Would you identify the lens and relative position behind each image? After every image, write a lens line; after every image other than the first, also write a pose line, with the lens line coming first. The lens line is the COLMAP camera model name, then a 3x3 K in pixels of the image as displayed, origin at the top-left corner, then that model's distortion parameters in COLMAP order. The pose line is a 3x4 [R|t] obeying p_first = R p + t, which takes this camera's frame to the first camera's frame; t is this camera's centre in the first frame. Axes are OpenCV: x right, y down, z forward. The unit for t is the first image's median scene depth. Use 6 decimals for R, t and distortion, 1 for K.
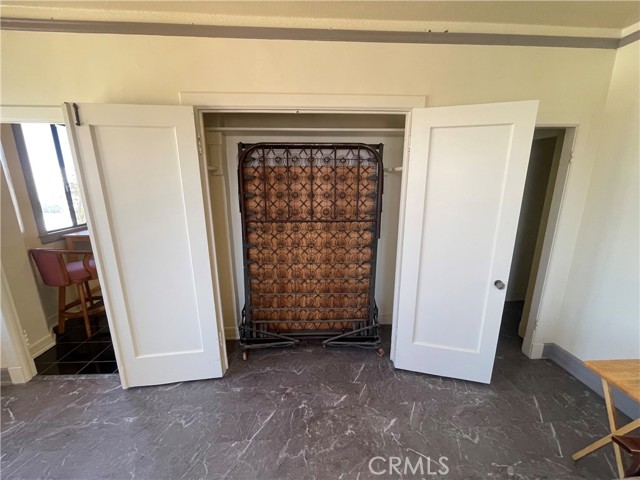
lens RADIAL K [[261.3, 0, 320.0], [0, 261.3, 240.0], [0, 0, 1]] dist [0.000574, -0.000115]
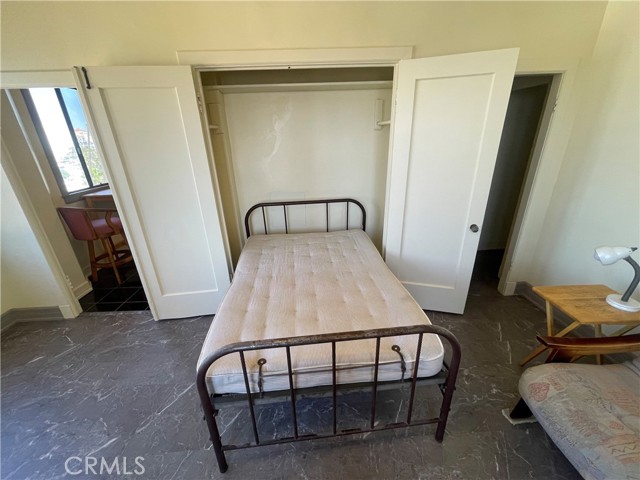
lens RADIAL K [[261.3, 0, 320.0], [0, 261.3, 240.0], [0, 0, 1]] dist [0.000574, -0.000115]
pose [[0.999450, -0.016435, -0.028815, 0.049625], [0.020523, 0.988790, 0.147895, 0.036317], [0.026062, -0.148405, 0.988583, -0.118952]]
